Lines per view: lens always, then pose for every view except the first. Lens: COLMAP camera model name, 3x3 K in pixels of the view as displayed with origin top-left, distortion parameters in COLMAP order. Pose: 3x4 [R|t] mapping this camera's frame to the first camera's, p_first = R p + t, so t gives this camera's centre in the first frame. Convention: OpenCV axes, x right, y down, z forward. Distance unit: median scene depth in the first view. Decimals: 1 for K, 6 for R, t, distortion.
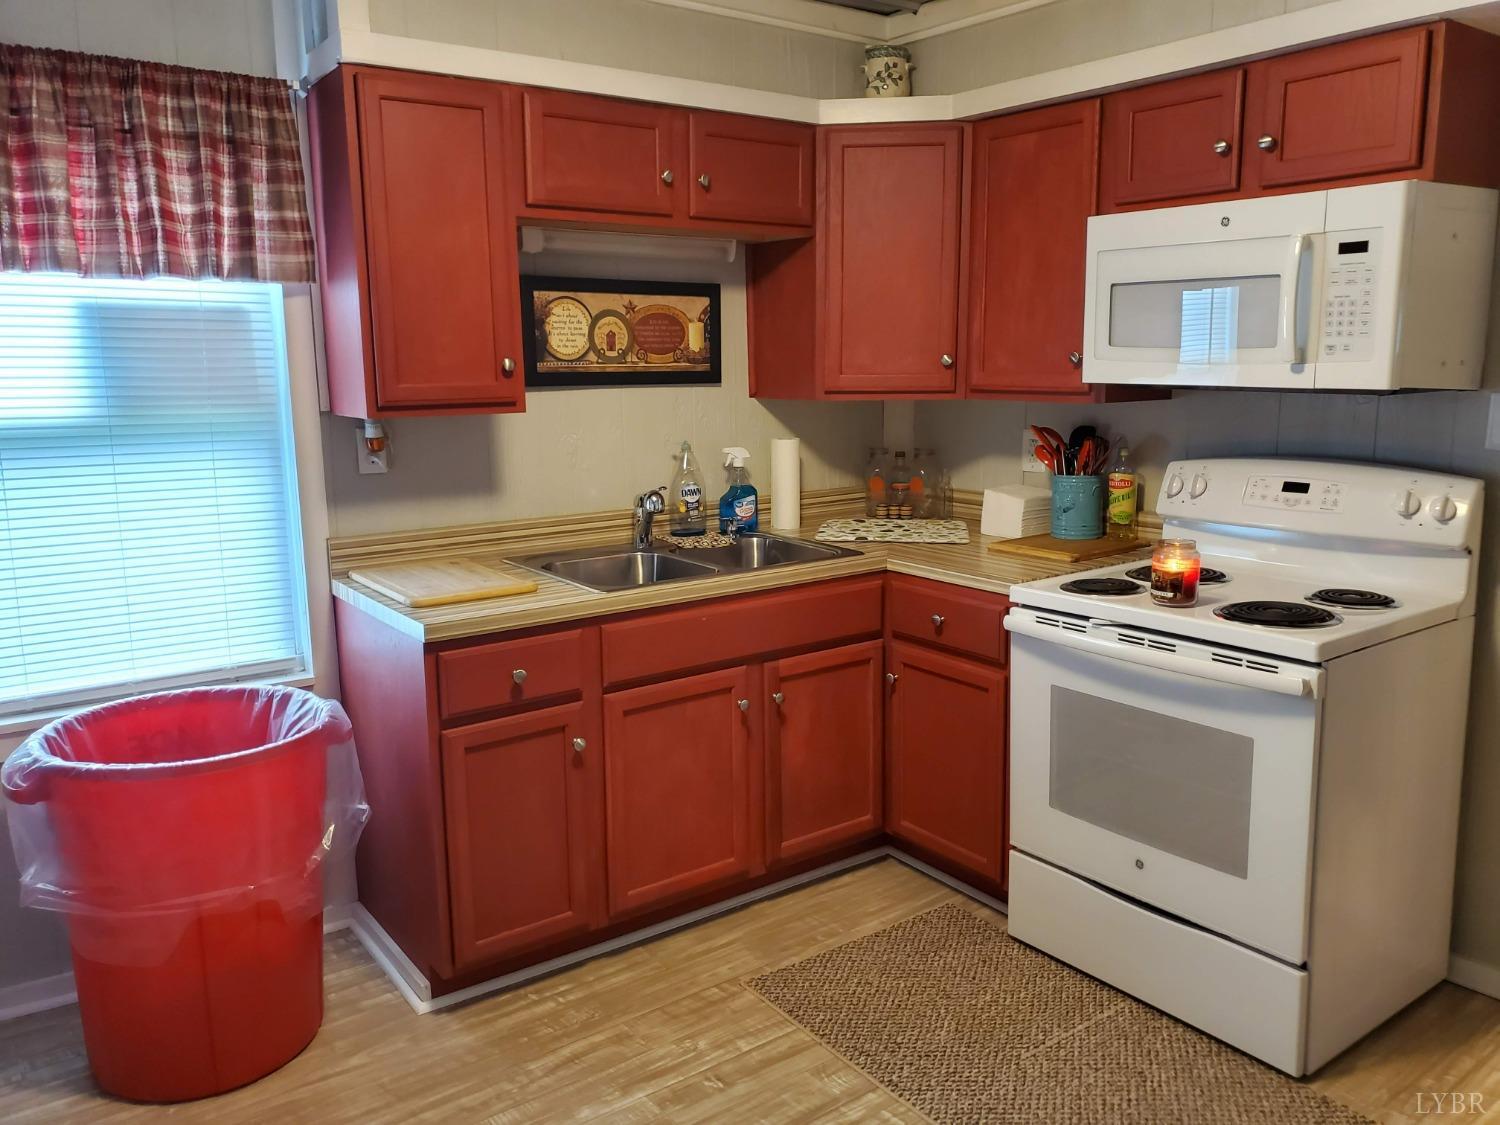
lens RADIAL K [[1172.9, 0, 766.9], [0, 1172.9, 559.9], [0, 0, 1]] dist [0.030292, -0.015001]
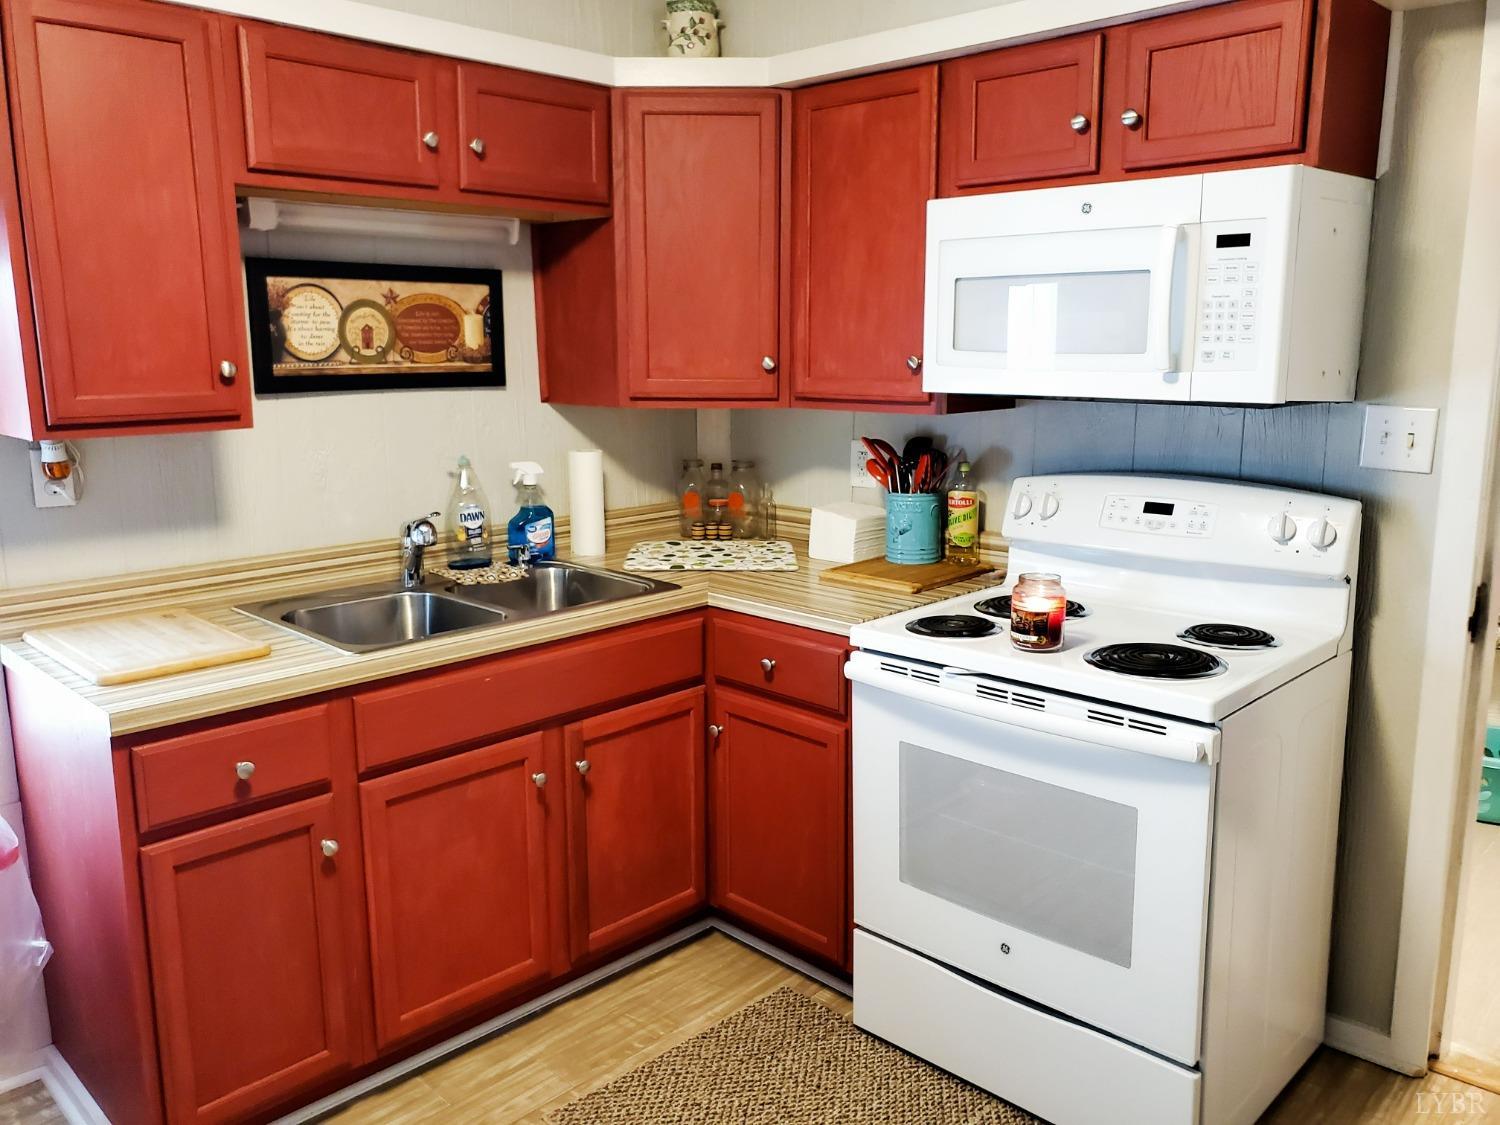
lens RADIAL K [[1171.4, 0, 750.0], [0, 1171.4, 562.5], [0, 0, 1]] dist [0.051862, -0.098606]
pose [[0.988255, -0.022657, 0.151128, 0.005287], [0.021453, 0.999724, 0.009594, -0.035344], [-0.151303, -0.006239, 0.988468, 0.159588]]
